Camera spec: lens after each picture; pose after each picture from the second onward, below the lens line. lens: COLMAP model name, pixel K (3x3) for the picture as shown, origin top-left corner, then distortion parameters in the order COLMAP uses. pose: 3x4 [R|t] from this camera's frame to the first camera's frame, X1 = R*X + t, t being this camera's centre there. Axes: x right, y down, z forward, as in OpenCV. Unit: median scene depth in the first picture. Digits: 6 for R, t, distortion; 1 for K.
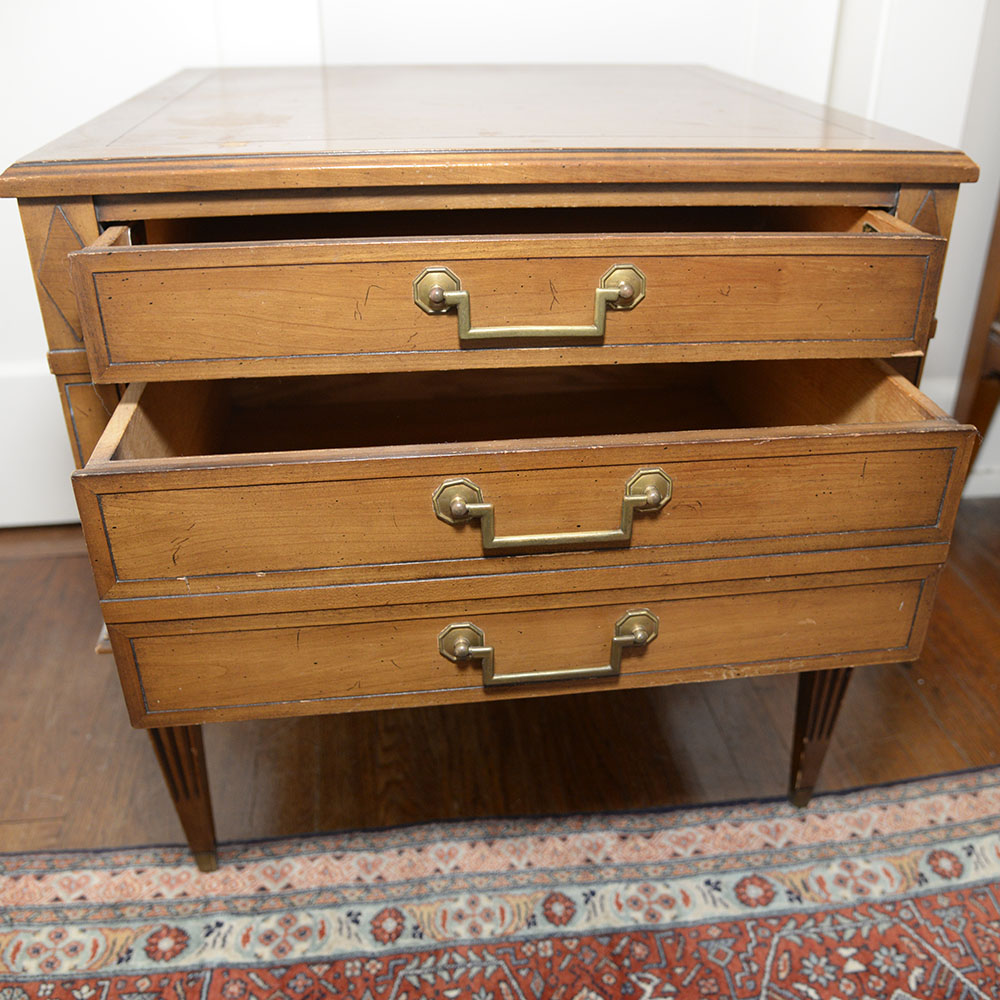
lens RADIAL K [[958.9, 0, 500.6], [0, 958.9, 499.1], [0, 0, 1]] dist [-0.077898, 0.013457]
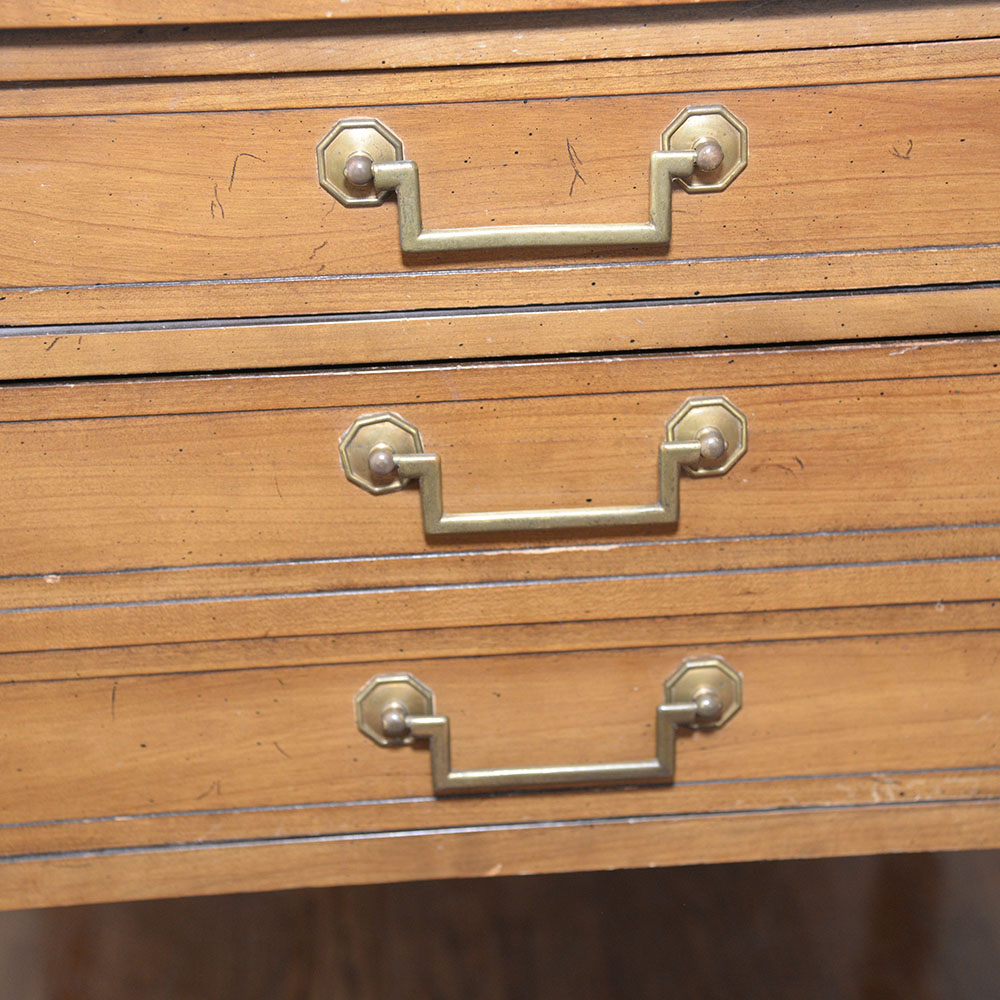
lens RADIAL K [[2174.4, 0, 446.0], [0, 2174.4, 530.1], [0, 0, 1]] dist [0.278844, -0.093970]
pose [[0.998688, -0.018002, -0.047949, 0.055441], [0.012654, 0.993897, -0.109587, 0.185129], [0.049629, 0.108836, 0.992820, -0.322617]]
